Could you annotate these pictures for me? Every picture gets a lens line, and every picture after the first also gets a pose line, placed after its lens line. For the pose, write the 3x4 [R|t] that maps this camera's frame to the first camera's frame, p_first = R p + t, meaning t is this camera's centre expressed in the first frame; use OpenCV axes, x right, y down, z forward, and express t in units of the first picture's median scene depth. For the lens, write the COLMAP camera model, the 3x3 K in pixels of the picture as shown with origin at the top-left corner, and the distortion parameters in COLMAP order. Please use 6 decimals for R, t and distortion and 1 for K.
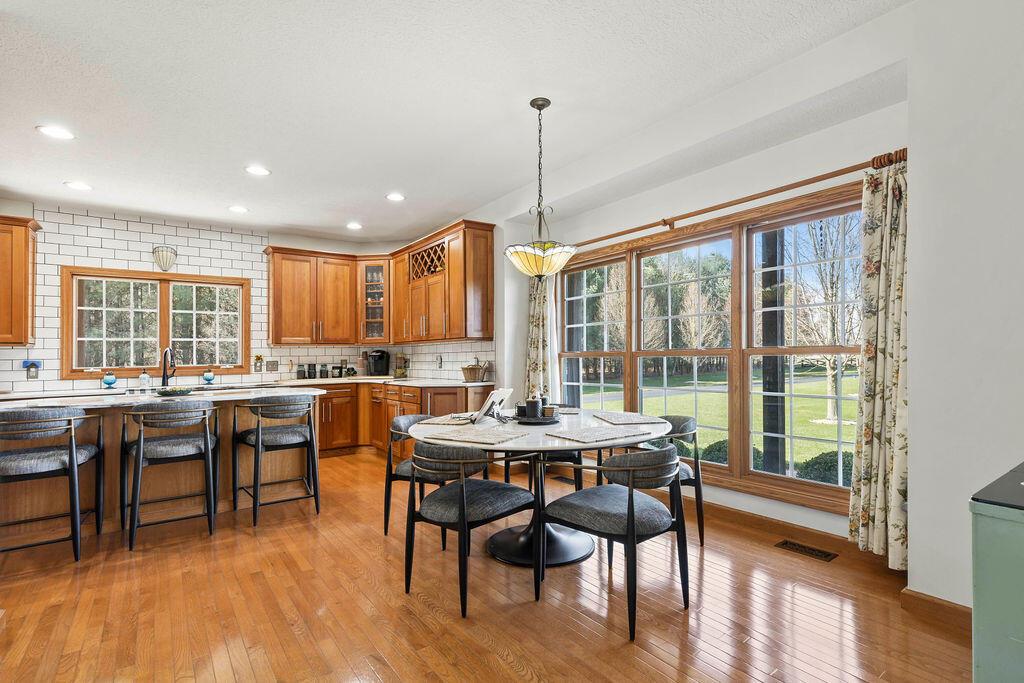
lens RADIAL K [[483.4, 0, 513.9], [0, 483.4, 342.8], [0, 0, 1]] dist [0.002545, 0.000336]
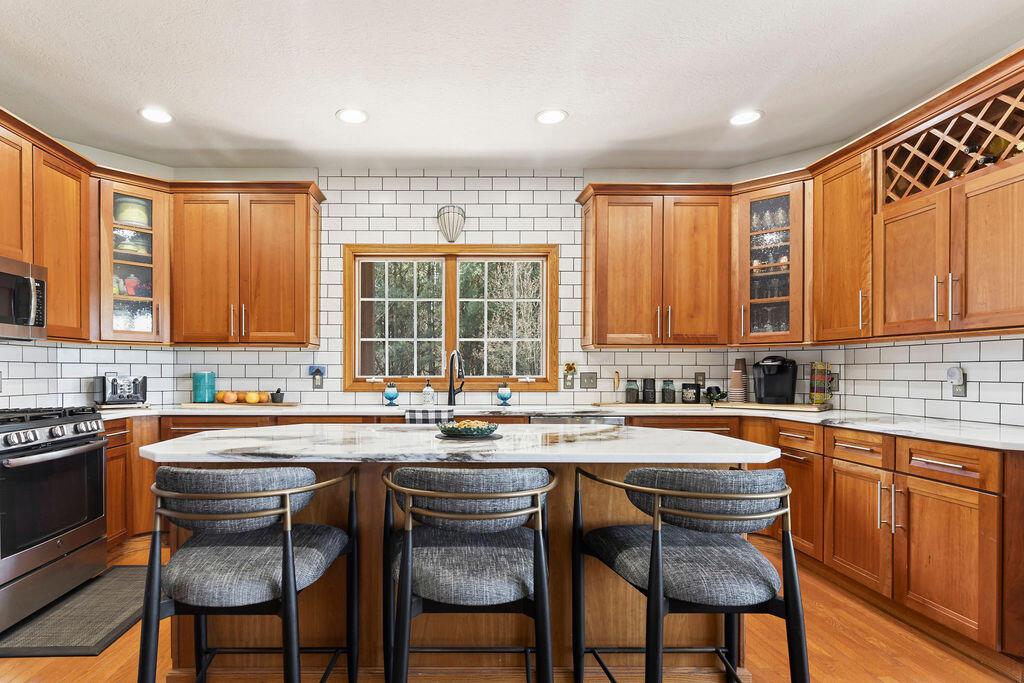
lens RADIAL K [[531.3, 0, 465.7], [0, 531.3, 369.1], [0, 0, 1]] dist [-0.002385, -0.000298]
pose [[0.827806, 0.016600, -0.560768, -0.251511], [-0.000576, 0.999587, 0.028739, 0.013826], [0.561013, -0.023468, 0.827474, 0.346015]]
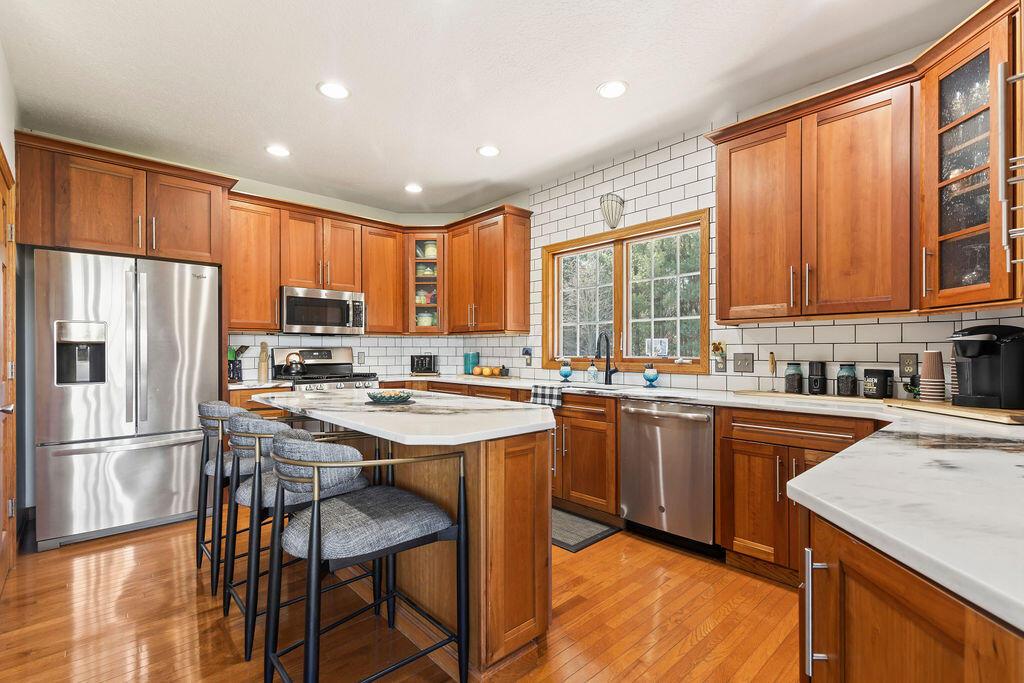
lens RADIAL K [[483.4, 0, 514.4], [0, 483.4, 343.1], [0, 0, 1]] dist [0.002545, 0.000336]
pose [[0.137801, 0.002909, -0.990456, -0.010789], [0.027329, 0.999604, 0.006738, 0.016786], [0.990083, -0.027997, 0.137667, 0.702540]]
